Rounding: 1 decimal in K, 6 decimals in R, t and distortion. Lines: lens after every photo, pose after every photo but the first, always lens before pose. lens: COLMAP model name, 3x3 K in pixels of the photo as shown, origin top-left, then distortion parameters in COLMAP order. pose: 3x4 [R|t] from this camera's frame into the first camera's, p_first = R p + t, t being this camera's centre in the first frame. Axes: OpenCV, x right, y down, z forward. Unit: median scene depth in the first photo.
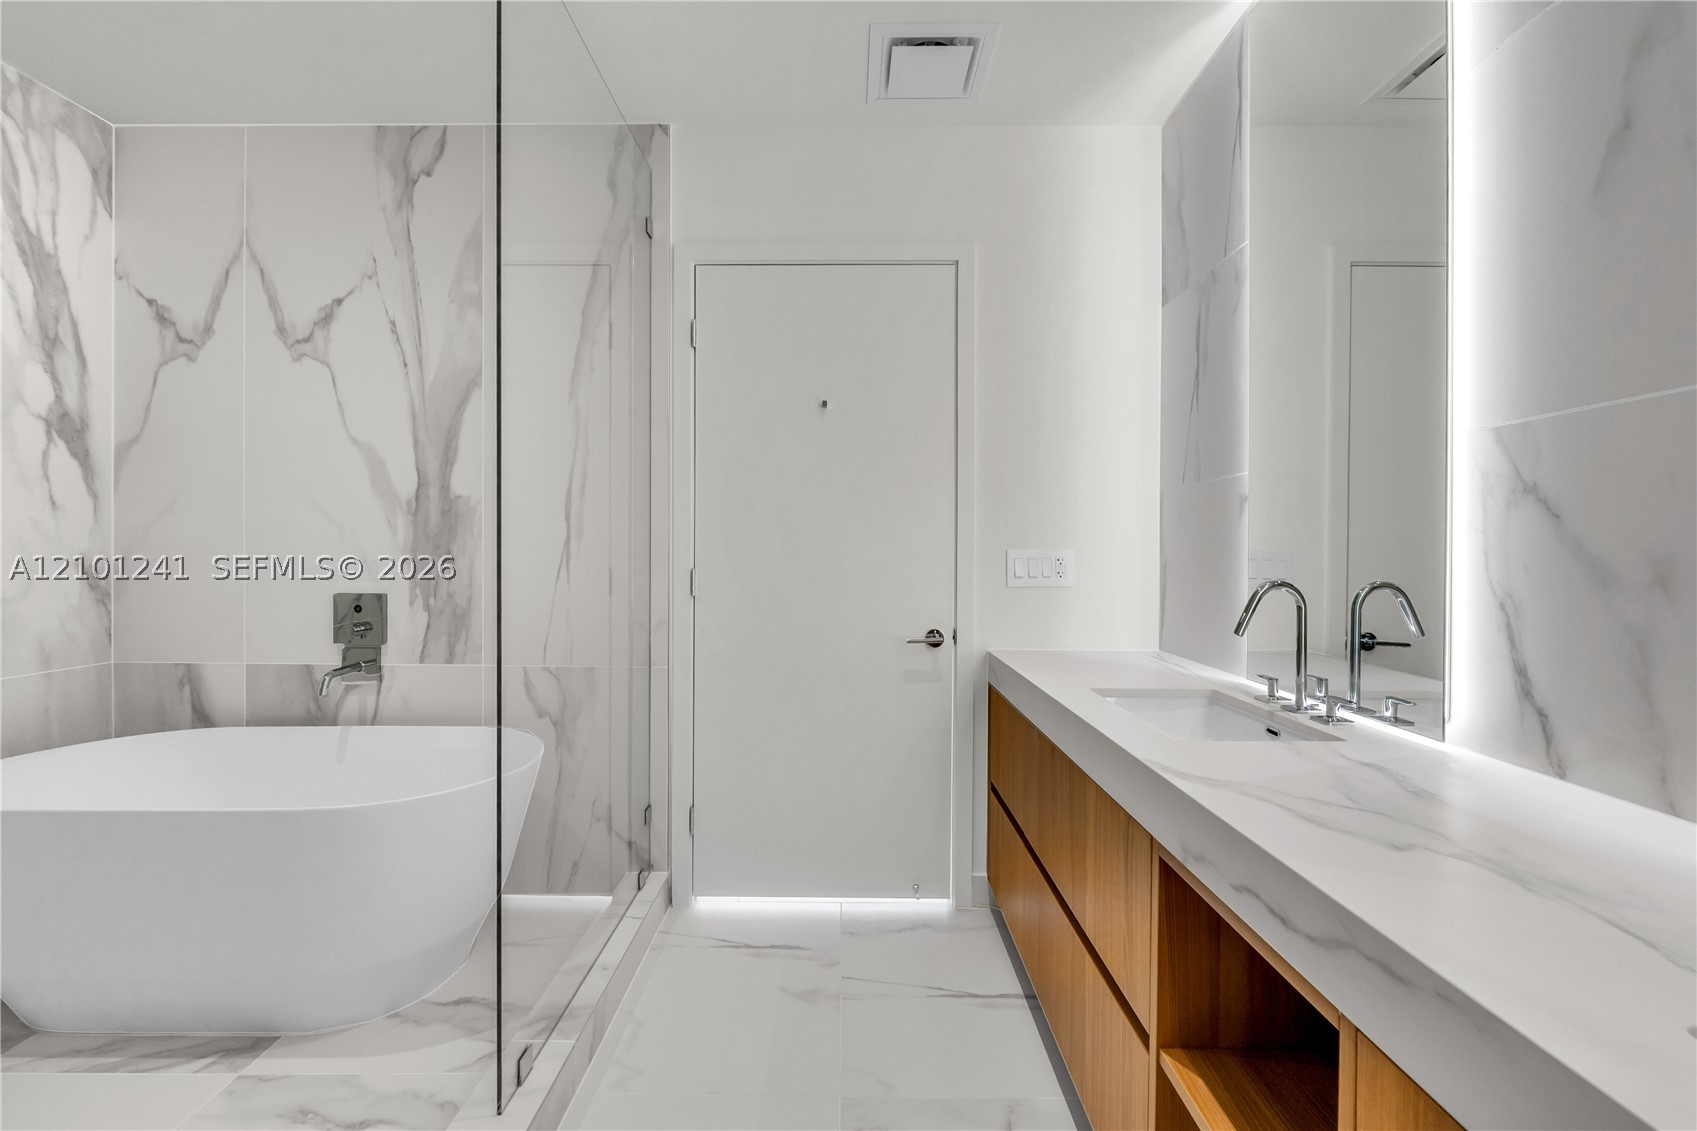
lens RADIAL K [[724.2, 0, 840.9], [0, 724.2, 560.7], [0, 0, 1]] dist [-0.001411, -0.001049]
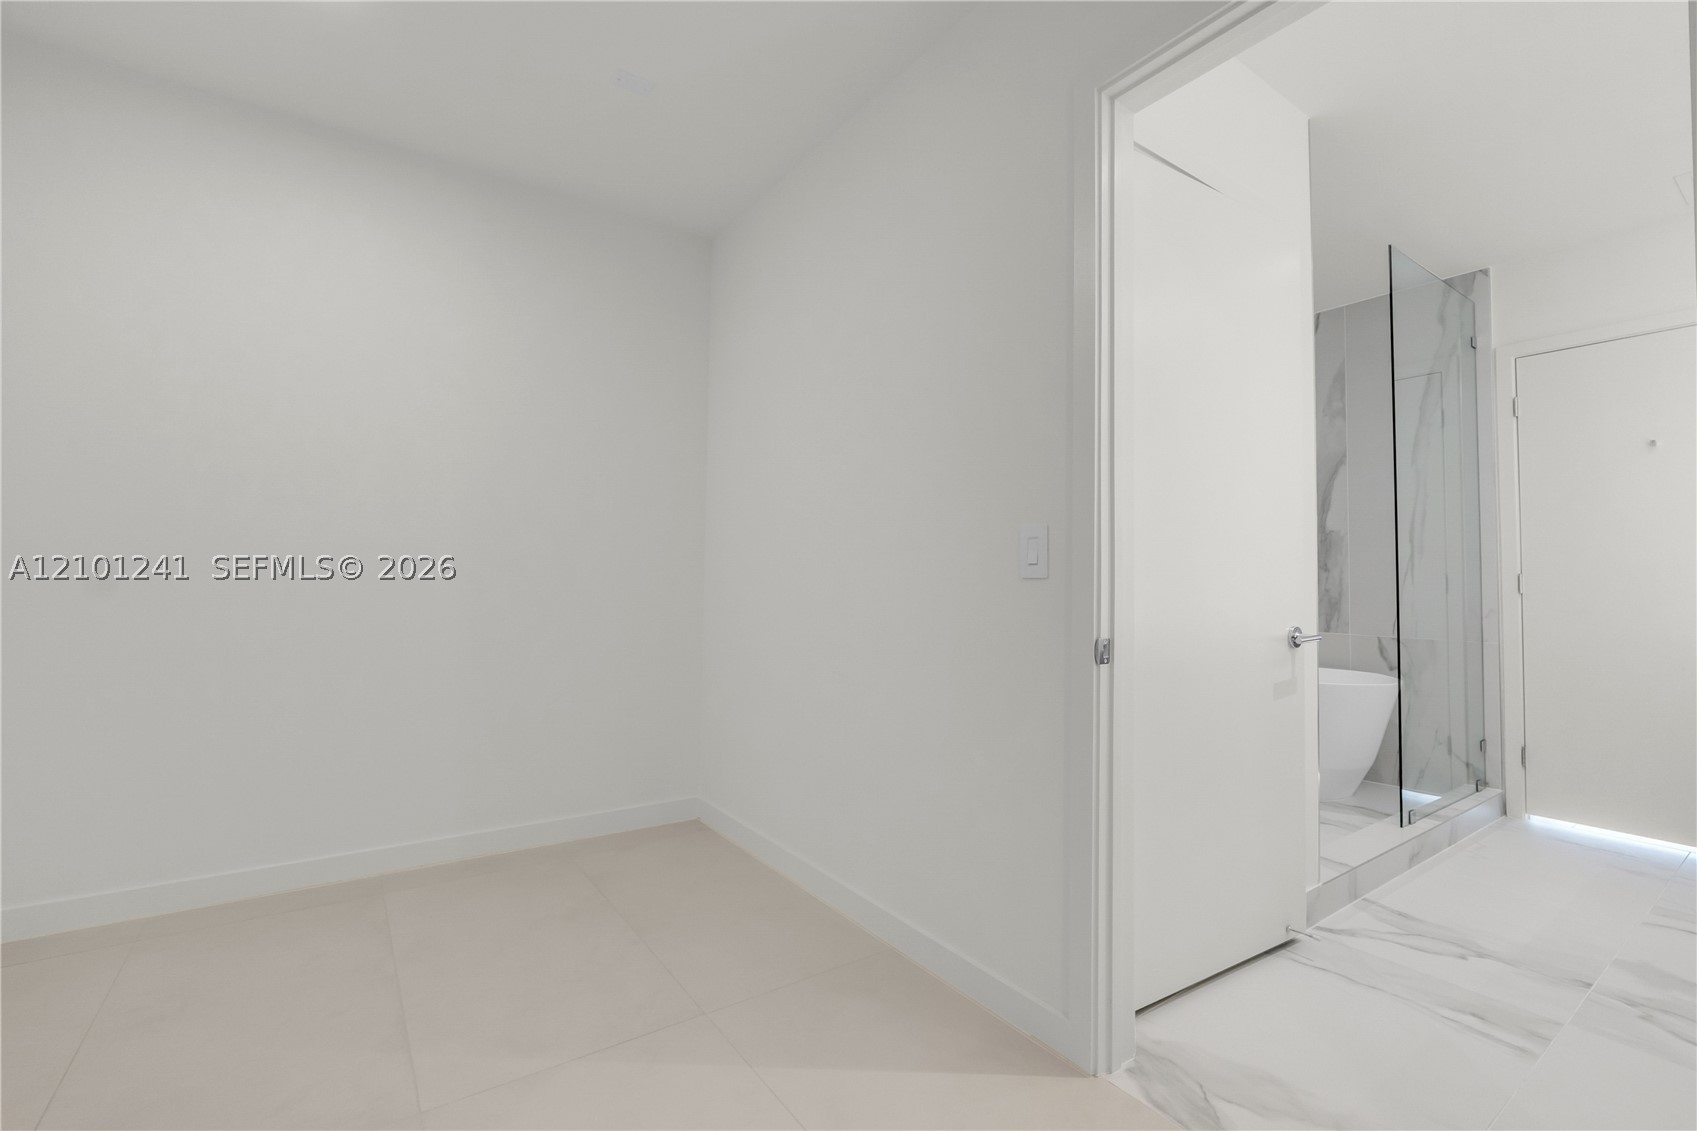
lens RADIAL K [[724.2, 0, 840.9], [0, 724.2, 560.7], [0, 0, 1]] dist [-0.001411, -0.001049]
pose [[0.536895, -0.020703, -0.843395, 0.265230], [0.007127, 0.999774, -0.020005, 0.004301], [0.843619, 0.004729, 0.536921, -0.841453]]
